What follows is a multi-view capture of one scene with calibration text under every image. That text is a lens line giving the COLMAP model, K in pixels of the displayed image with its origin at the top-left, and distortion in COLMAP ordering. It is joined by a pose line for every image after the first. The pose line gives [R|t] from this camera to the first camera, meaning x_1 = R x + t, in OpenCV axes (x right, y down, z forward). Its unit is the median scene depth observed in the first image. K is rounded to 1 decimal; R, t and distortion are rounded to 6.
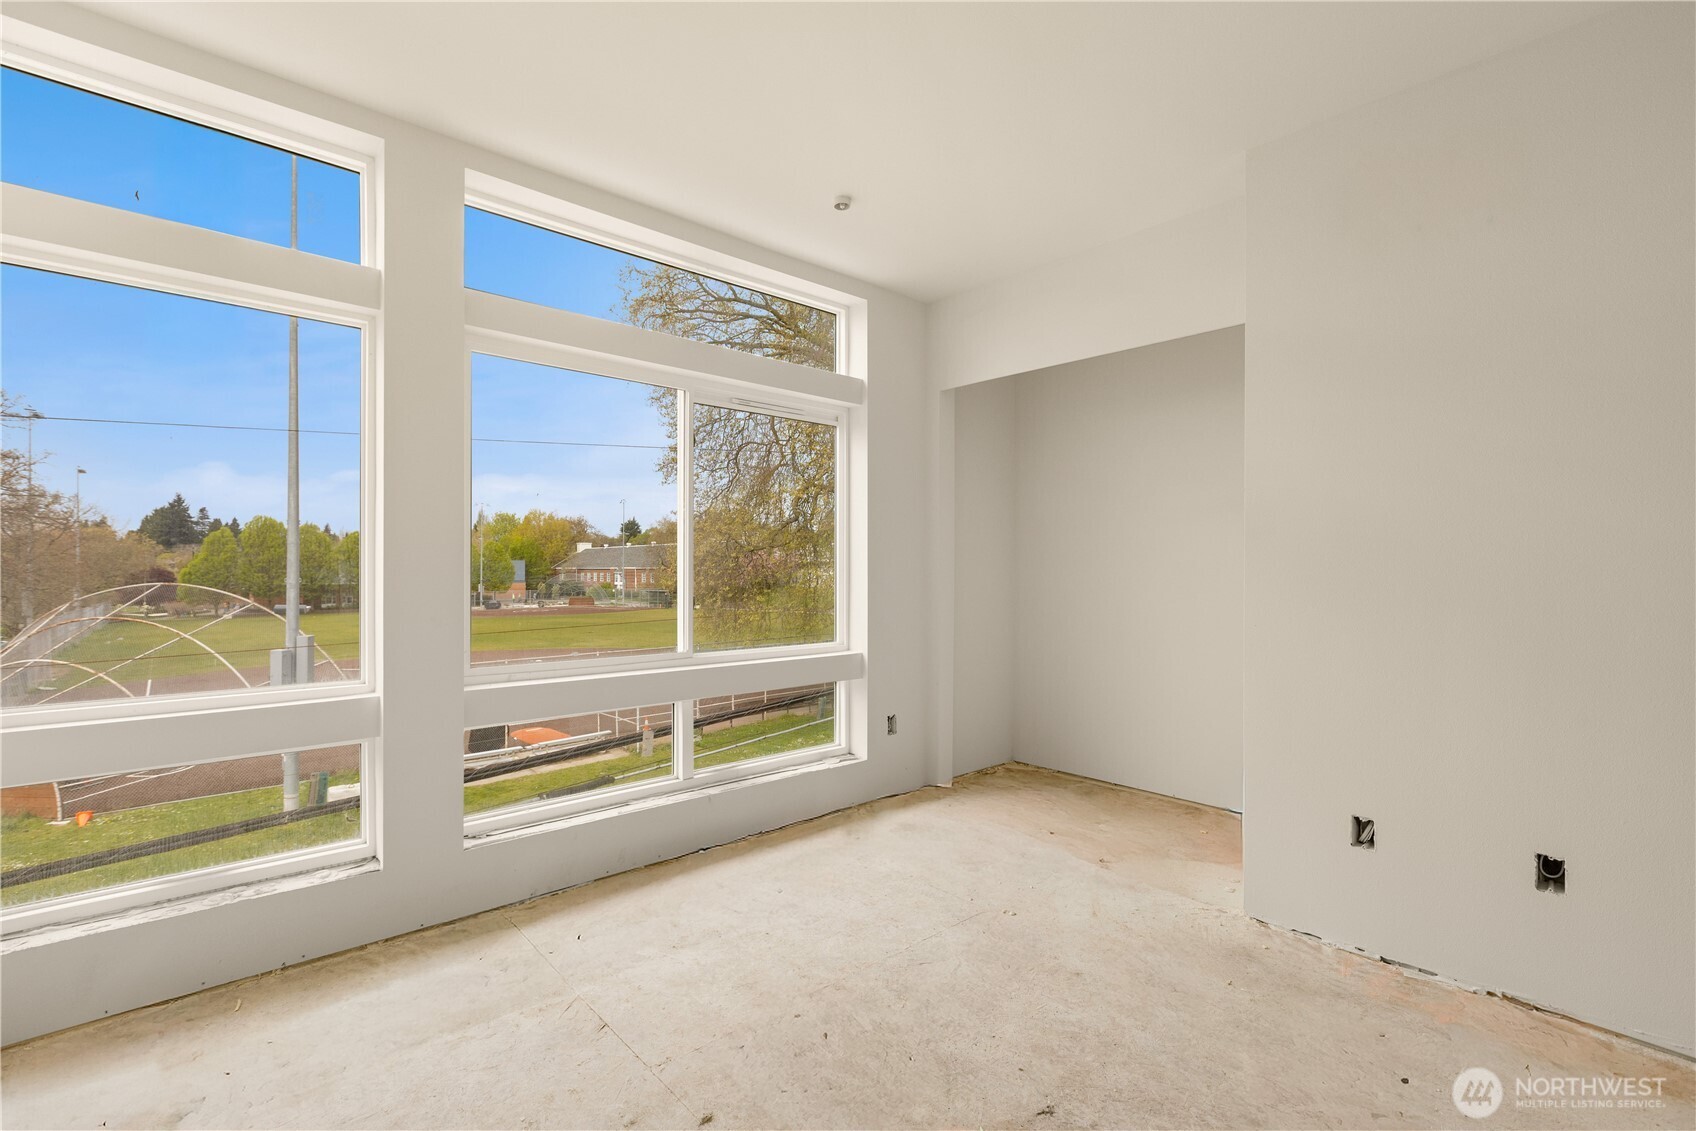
lens RADIAL K [[760.4, 0, 848.2], [0, 760.4, 580.7], [0, 0, 1]] dist [0.003088, -0.001945]
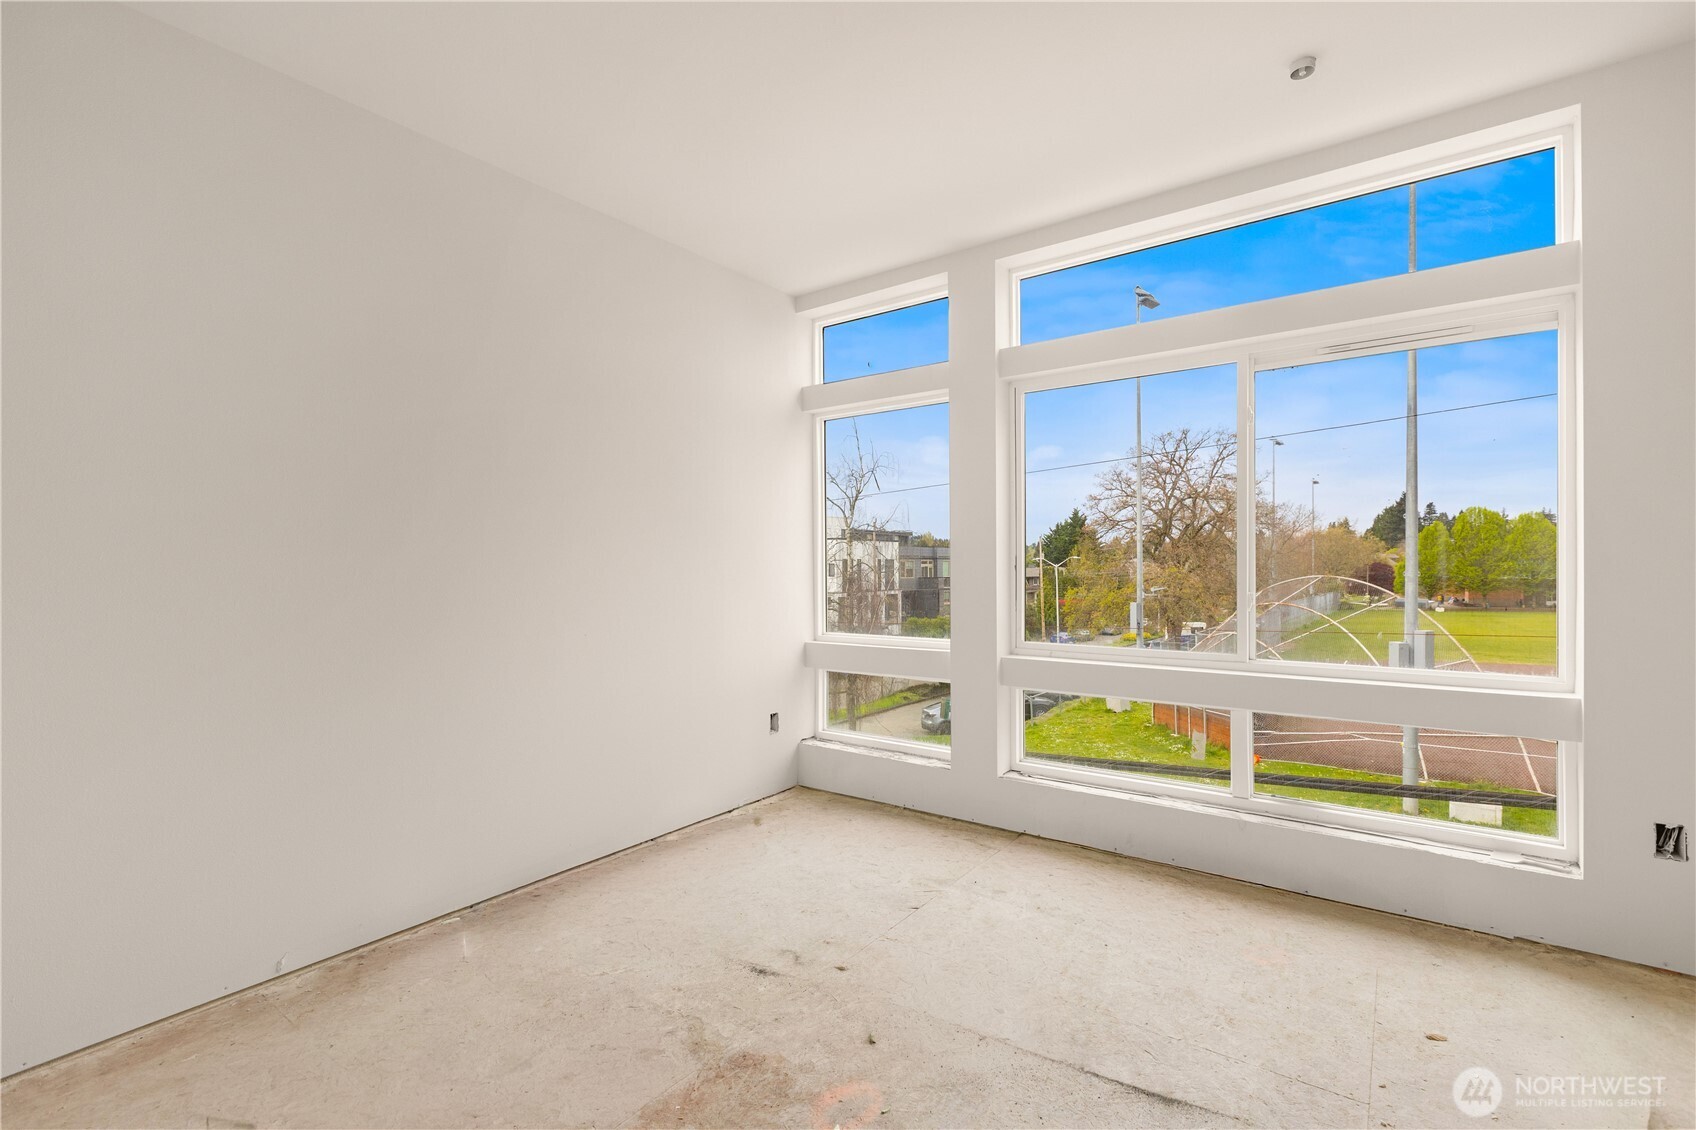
lens RADIAL K [[760.4, 0, 834.3], [0, 760.4, 577.5], [0, 0, 1]] dist [0.003088, -0.001945]
pose [[0.203963, 0.013436, -0.978886, 0.526391], [-0.009291, 0.999887, 0.011789, -0.003097], [0.978935, 0.006690, 0.204064, 0.329549]]
